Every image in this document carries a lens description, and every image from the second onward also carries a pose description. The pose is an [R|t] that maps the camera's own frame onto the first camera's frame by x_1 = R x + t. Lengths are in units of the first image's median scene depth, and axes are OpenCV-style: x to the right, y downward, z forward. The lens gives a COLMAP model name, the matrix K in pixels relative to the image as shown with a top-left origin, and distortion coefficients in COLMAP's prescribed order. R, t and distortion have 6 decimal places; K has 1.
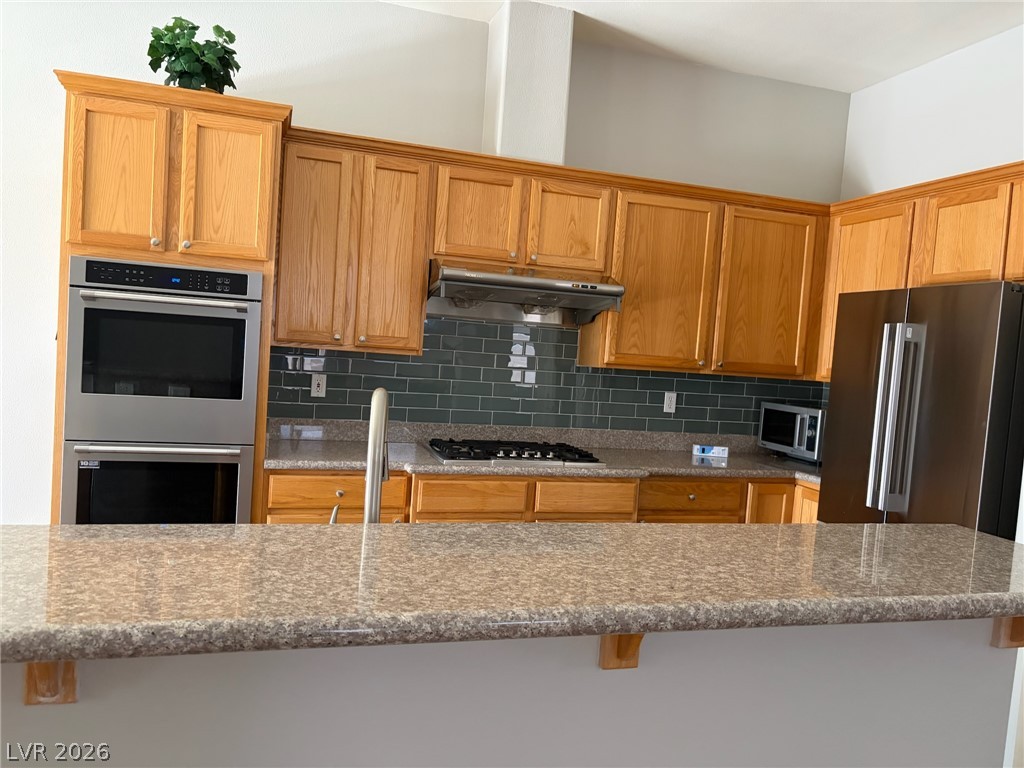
lens RADIAL K [[775.8, 0, 510.4], [0, 775.8, 381.5], [0, 0, 1]] dist [0.051668, 0.000041]
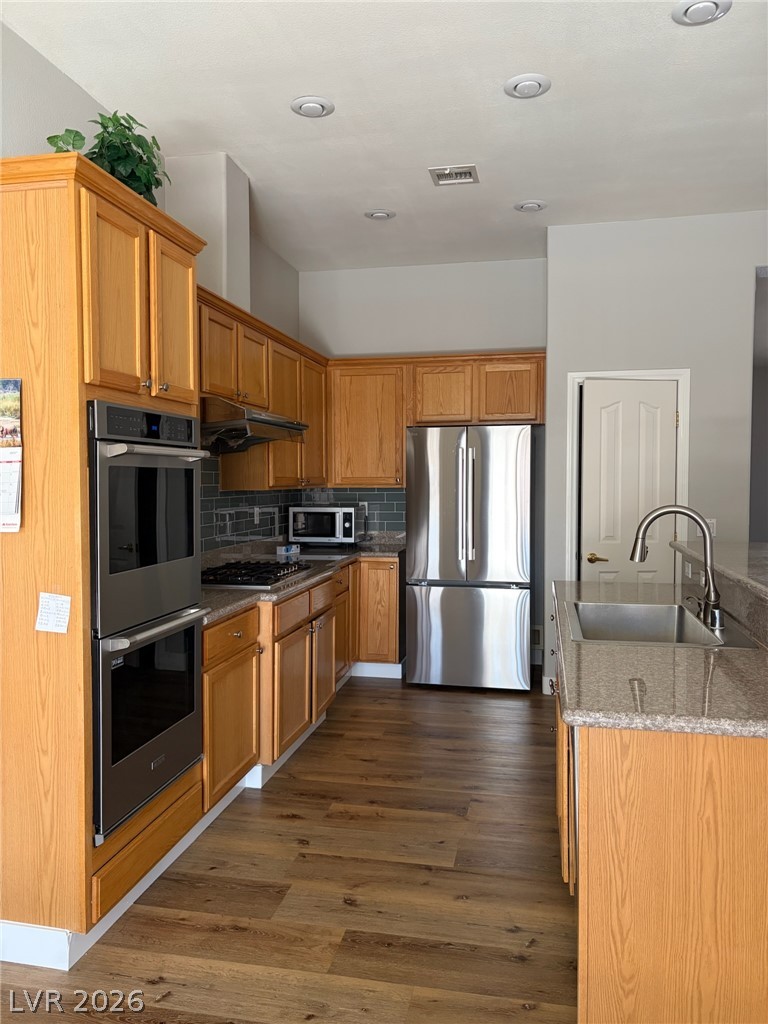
lens RADIAL K [[775.8, 0, 383.2], [0, 775.8, 513.4], [0, 0, 1]] dist [0.051668, 0.000041]
pose [[0.472547, -0.110759, 0.874318, -0.859535], [0.074392, 0.993544, 0.085655, -0.073678], [-0.878160, 0.024566, 0.477735, 0.302848]]
